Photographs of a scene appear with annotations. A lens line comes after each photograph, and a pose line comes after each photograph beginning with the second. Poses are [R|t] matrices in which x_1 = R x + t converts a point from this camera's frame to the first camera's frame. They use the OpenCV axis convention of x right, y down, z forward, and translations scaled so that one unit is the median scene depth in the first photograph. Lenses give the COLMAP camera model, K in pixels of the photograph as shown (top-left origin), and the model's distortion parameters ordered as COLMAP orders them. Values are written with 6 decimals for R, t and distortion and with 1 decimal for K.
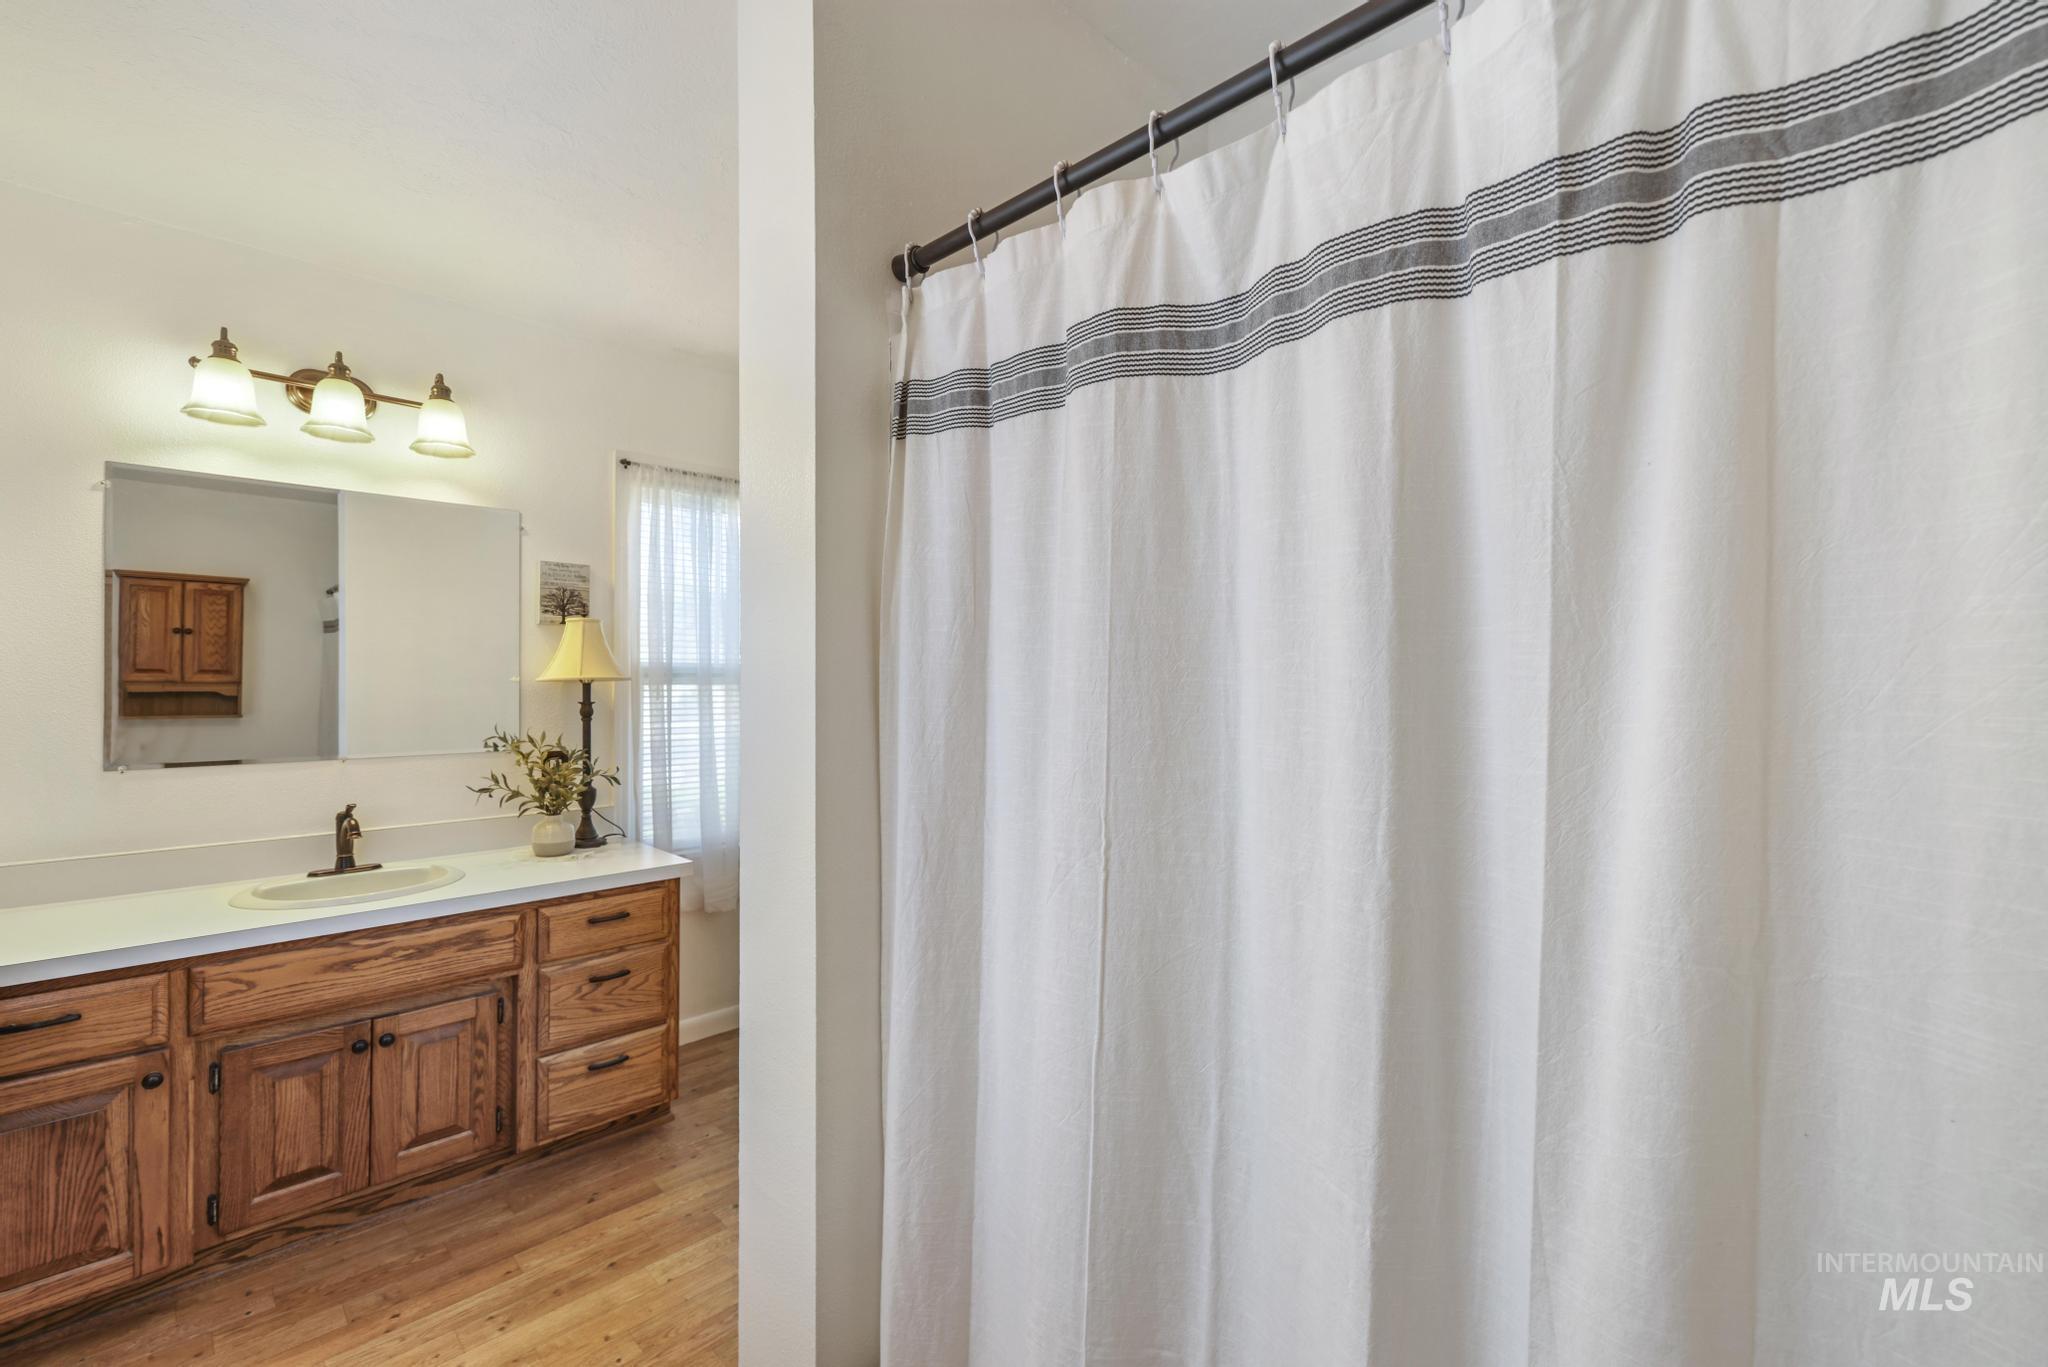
lens RADIAL K [[869.0, 0, 1023.2], [0, 869.0, 710.5], [0, 0, 1]] dist [0.000133, 0.000040]
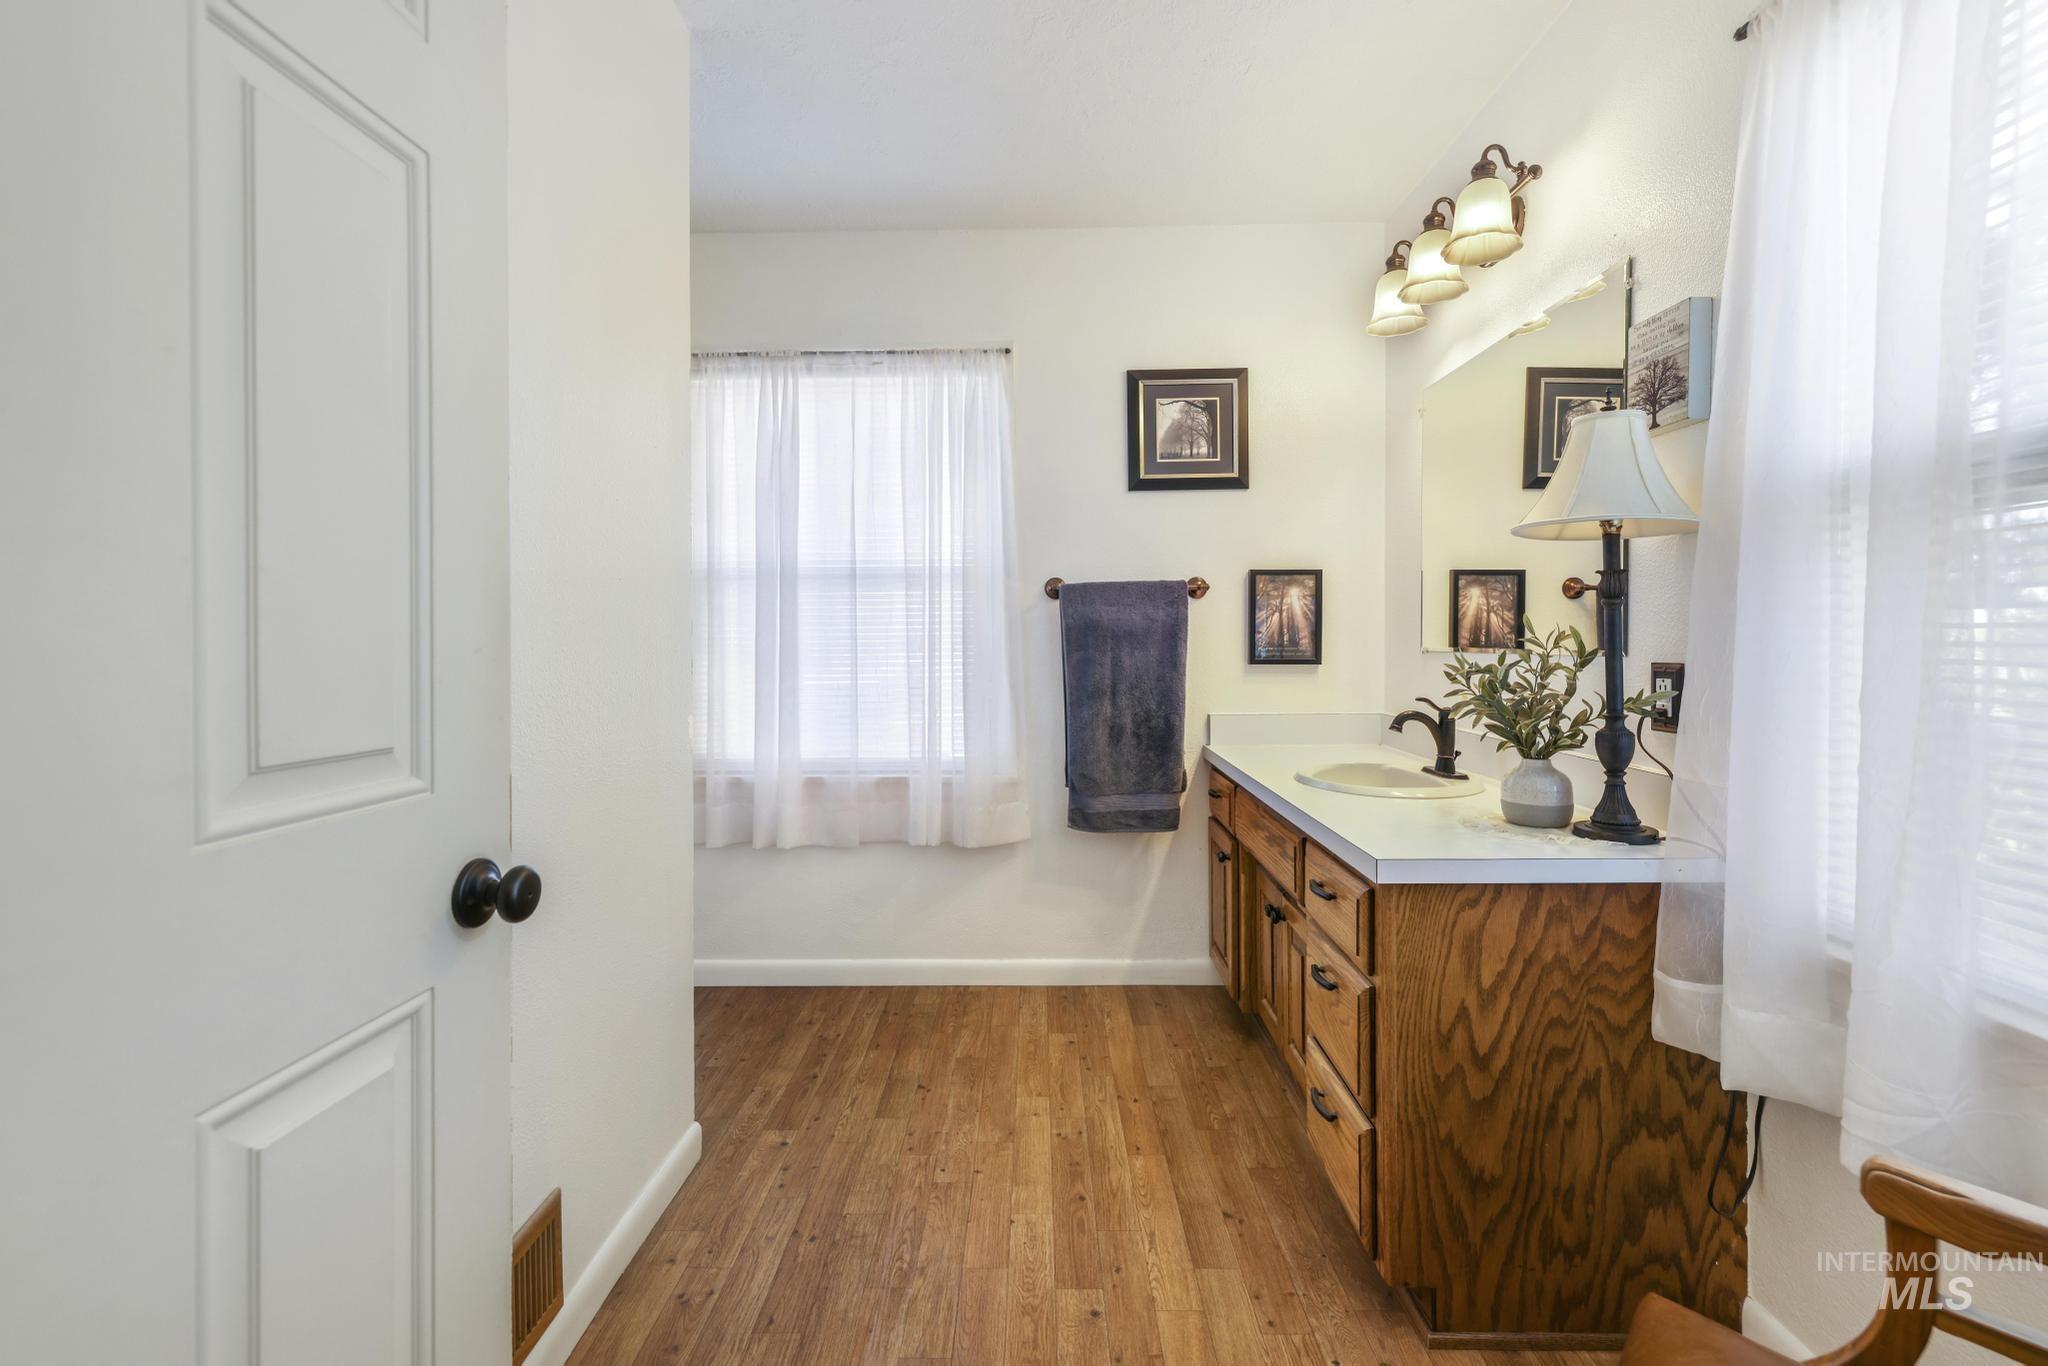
lens RADIAL K [[888.9, 0, 1028.6], [0, 888.9, 631.0], [0, 0, 1]] dist [-0.000002, 0.000135]
pose [[-0.740455, -0.000631, -0.672105, 0.174456], [-0.006919, 0.999954, 0.006684, 0.034268], [0.672070, 0.009600, -0.740426, 1.481993]]
